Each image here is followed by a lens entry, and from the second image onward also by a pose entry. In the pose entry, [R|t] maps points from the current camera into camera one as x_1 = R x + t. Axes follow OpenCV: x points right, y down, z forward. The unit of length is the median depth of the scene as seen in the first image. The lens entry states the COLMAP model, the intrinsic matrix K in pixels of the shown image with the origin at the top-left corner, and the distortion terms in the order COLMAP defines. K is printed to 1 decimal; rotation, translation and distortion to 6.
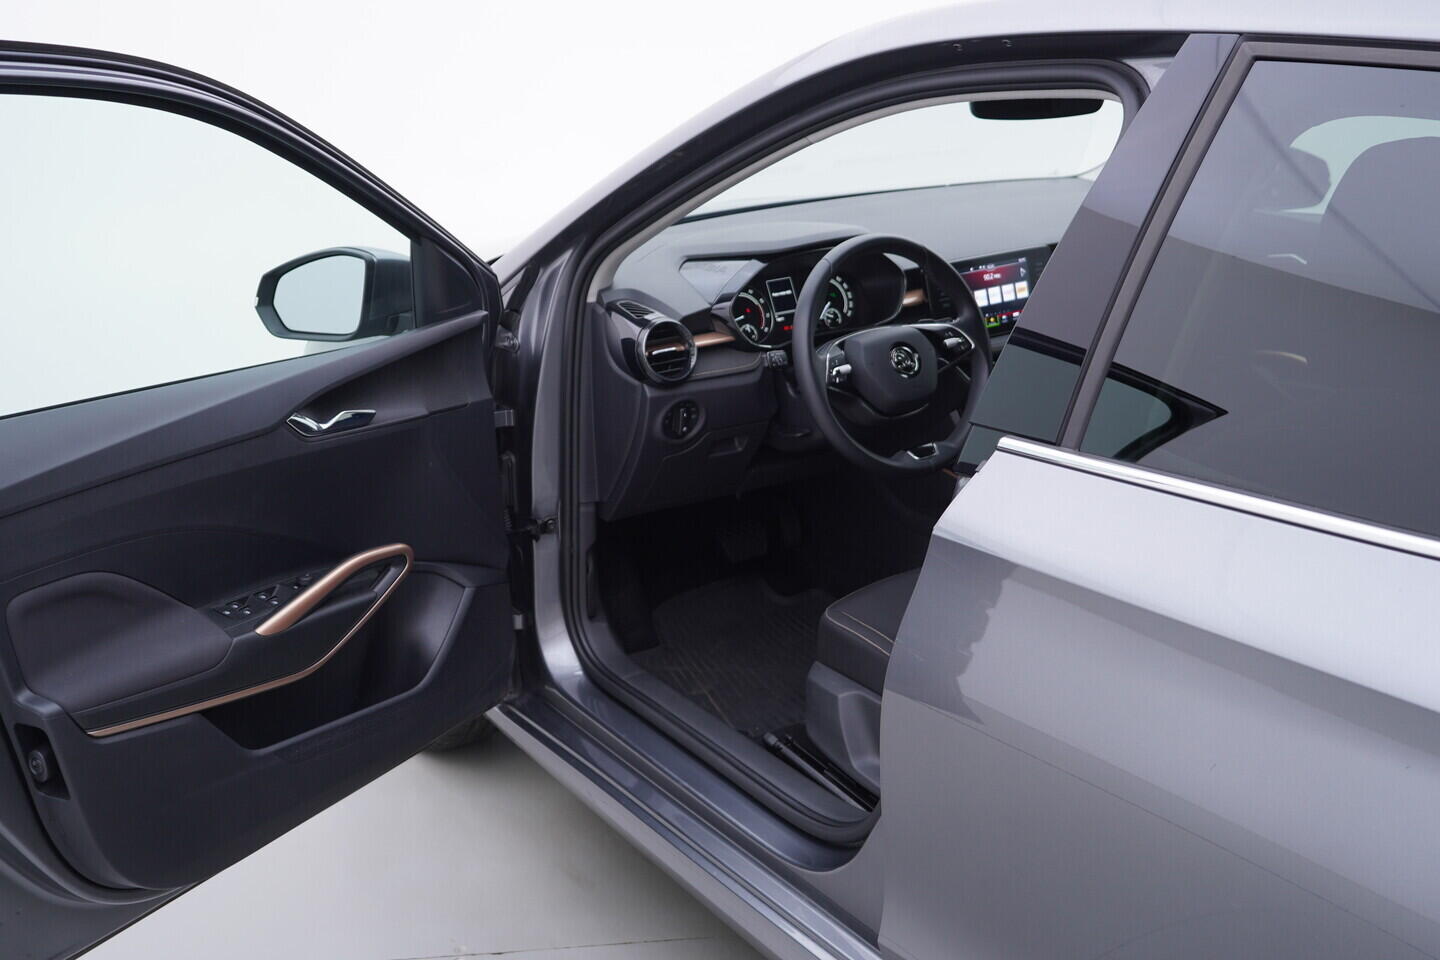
lens RADIAL K [[1480.0, 0, 717.8], [0, 1480.0, 479.3], [0, 0, 1]] dist [0.002090, 0.000000]
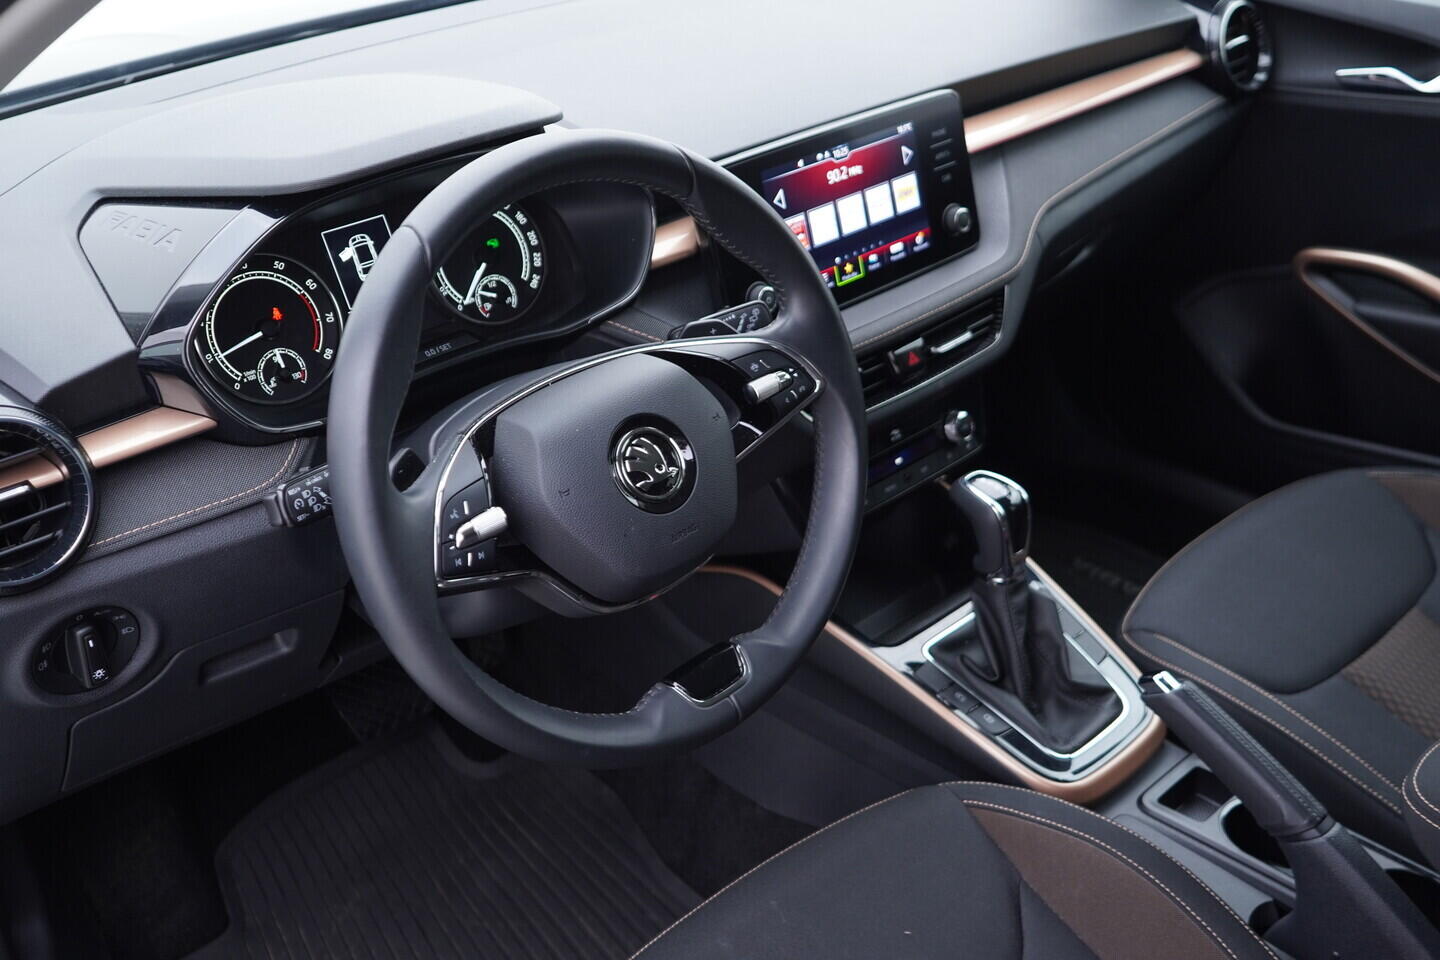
lens RADIAL K [[1480.0, 0, 722.9], [0, 1480.0, 478.2], [0, 0, 1]] dist [0.002090, 0.000000]
pose [[0.990182, -0.079067, 0.115275, 0.089480], [0.058264, 0.983054, 0.173810, -0.128777], [-0.127064, -0.165387, 0.978009, 0.551987]]
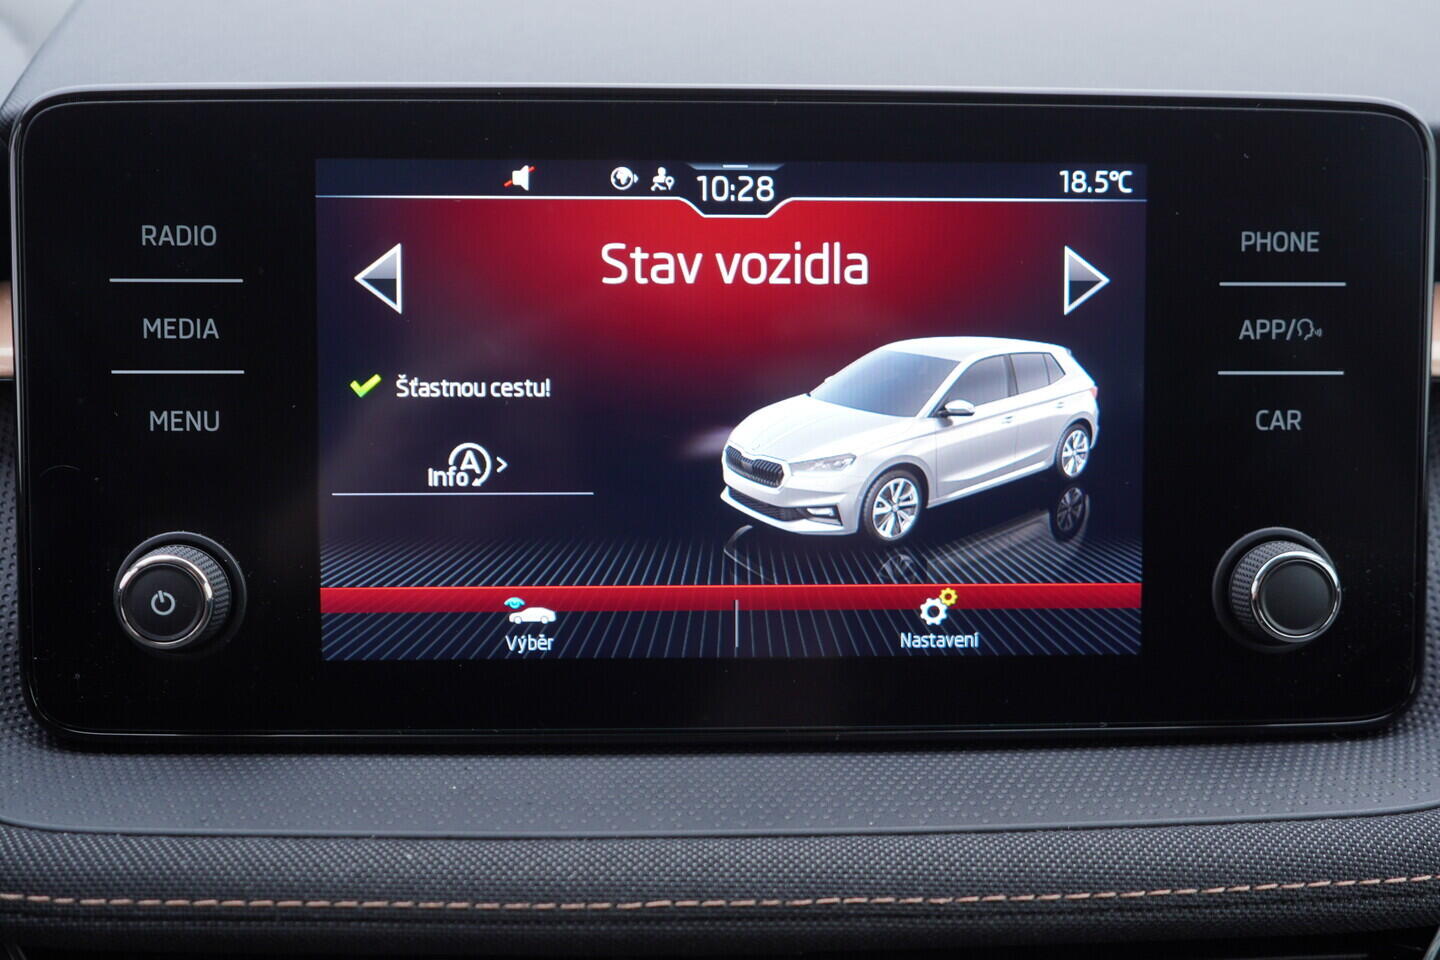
lens RADIAL K [[1480.0, 0, 718.3], [0, 1480.0, 482.0], [0, 0, 1]] dist [0.002090, 0.000000]
pose [[0.837049, 0.194586, -0.511357, 0.255844], [-0.209369, 0.977400, 0.029209, -0.125615], [0.505484, 0.082612, 0.858872, 0.915345]]
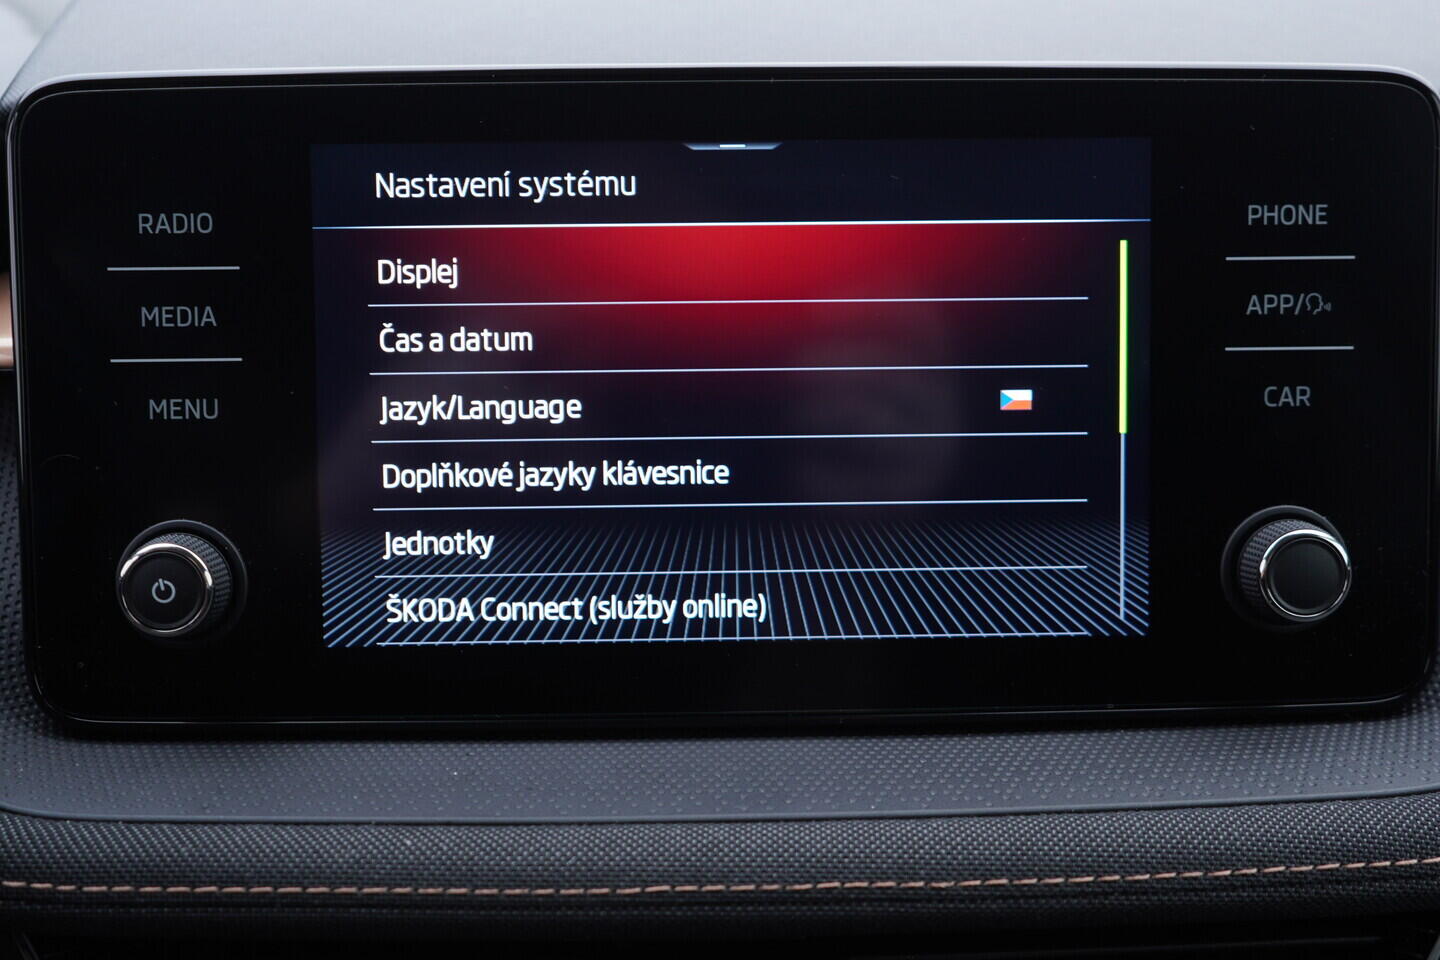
lens RADIAL K [[1480.0, 0, 717.4], [0, 1480.0, 482.2], [0, 0, 1]] dist [0.002090, 0.000000]
pose [[0.827567, 0.191981, -0.527519, 0.257617], [-0.199061, 0.978999, 0.044004, -0.125989], [0.524888, 0.068592, 0.848403, 0.917489]]
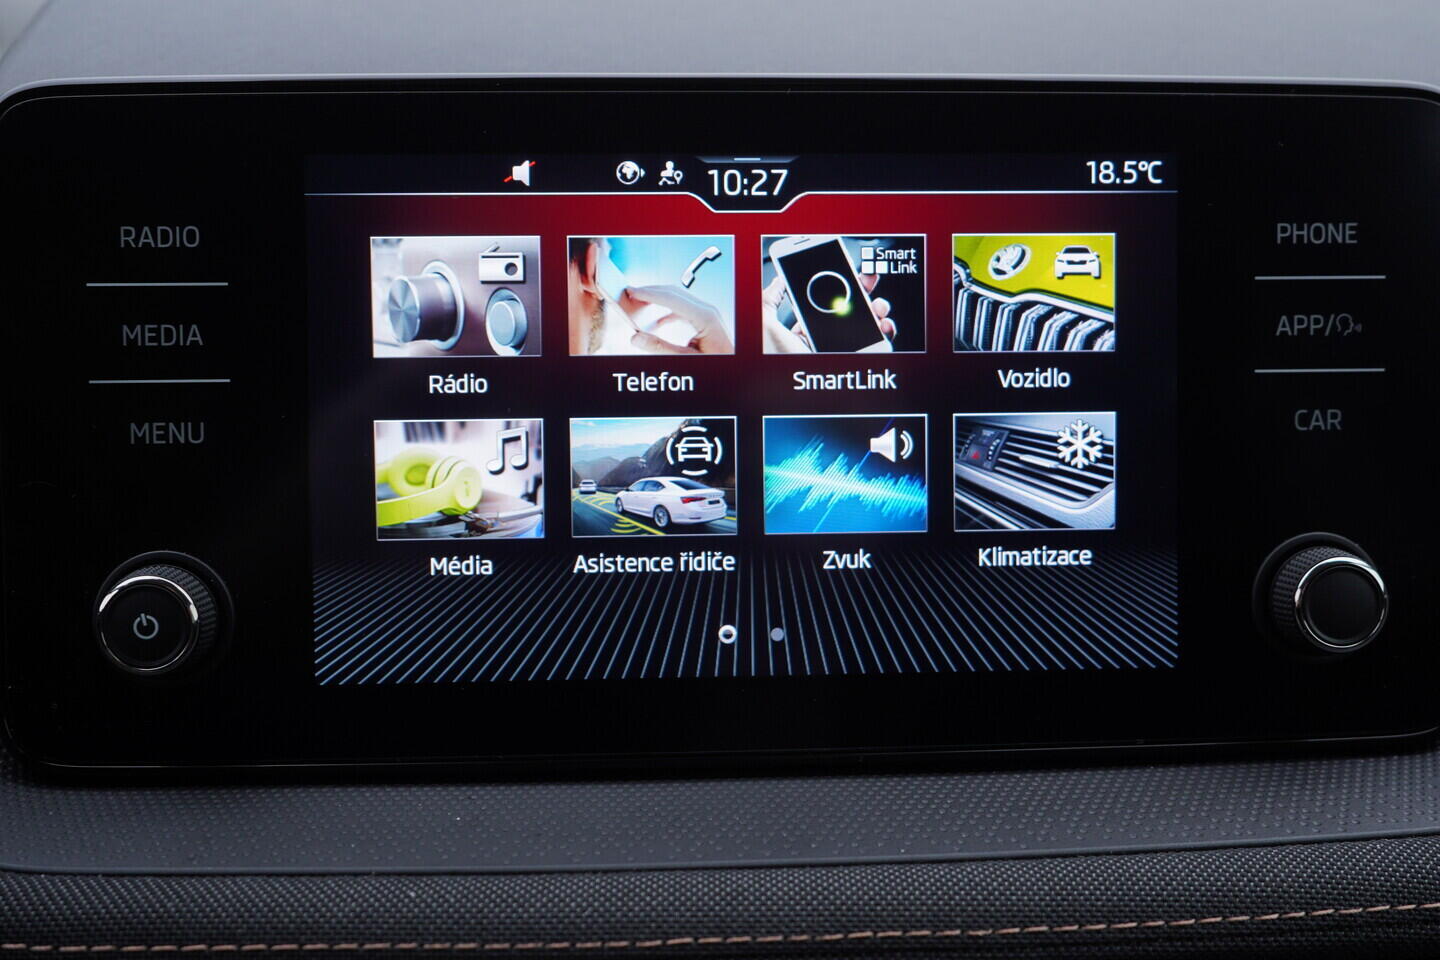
lens RADIAL K [[1480.0, 0, 718.1], [0, 1480.0, 479.3], [0, 0, 1]] dist [0.002090, 0.000000]
pose [[0.846326, 0.178716, -0.501790, 0.250233], [-0.198383, 0.980018, 0.014445, -0.124373], [0.494345, 0.087321, 0.864869, 0.919483]]
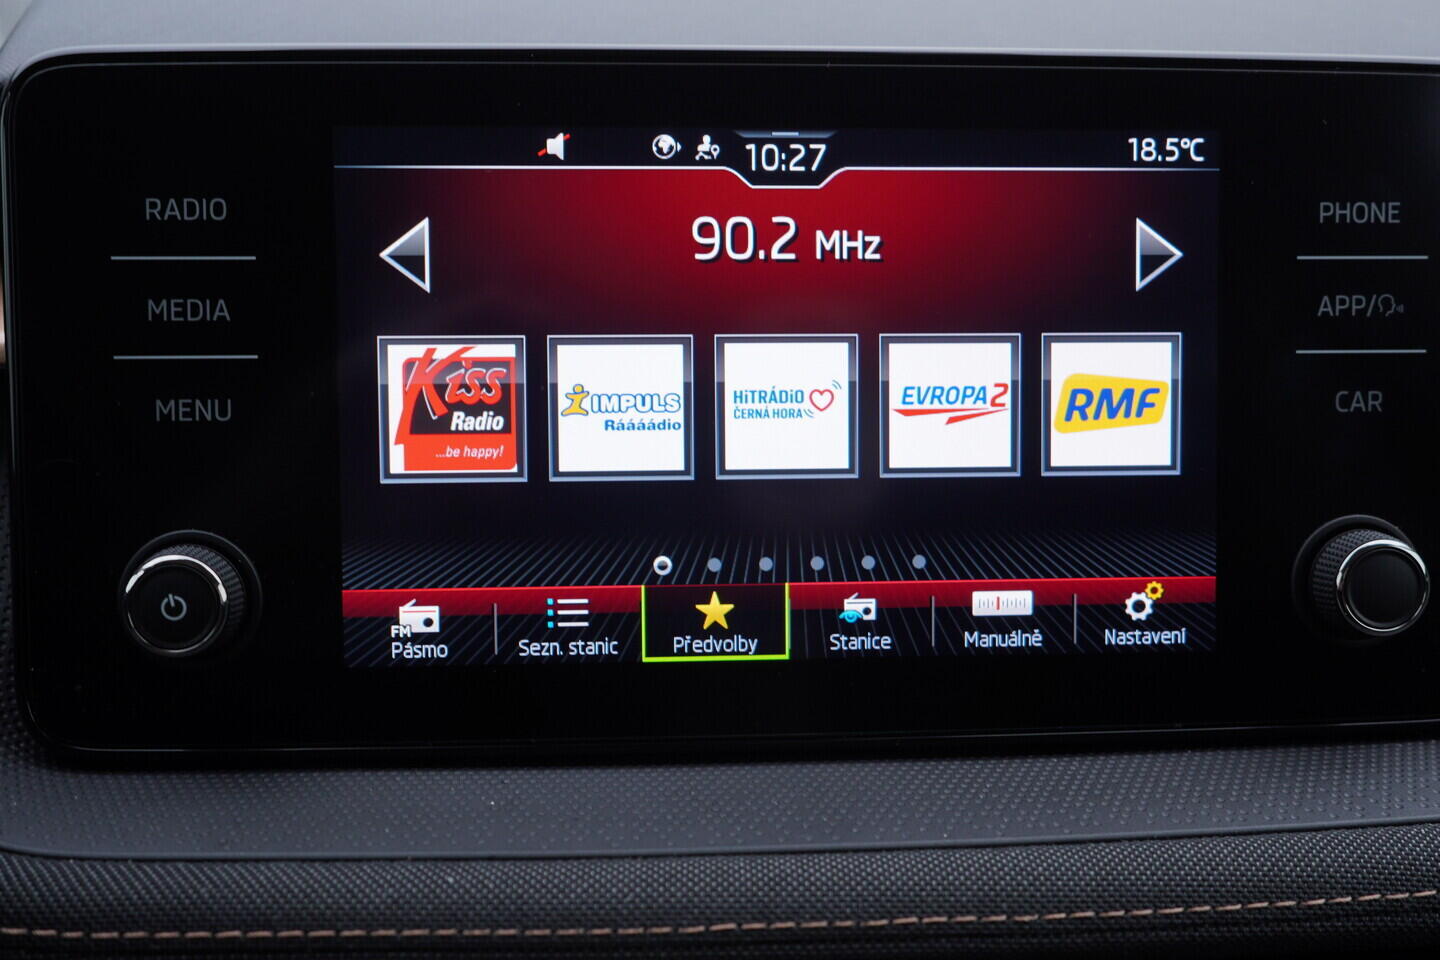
lens RADIAL K [[1480.0, 0, 718.3], [0, 1480.0, 479.8], [0, 0, 1]] dist [0.002090, 0.000000]
pose [[0.852427, 0.186554, -0.488432, 0.245634], [-0.201743, 0.979193, 0.021910, -0.123056], [0.482357, 0.079861, 0.872327, 0.918902]]
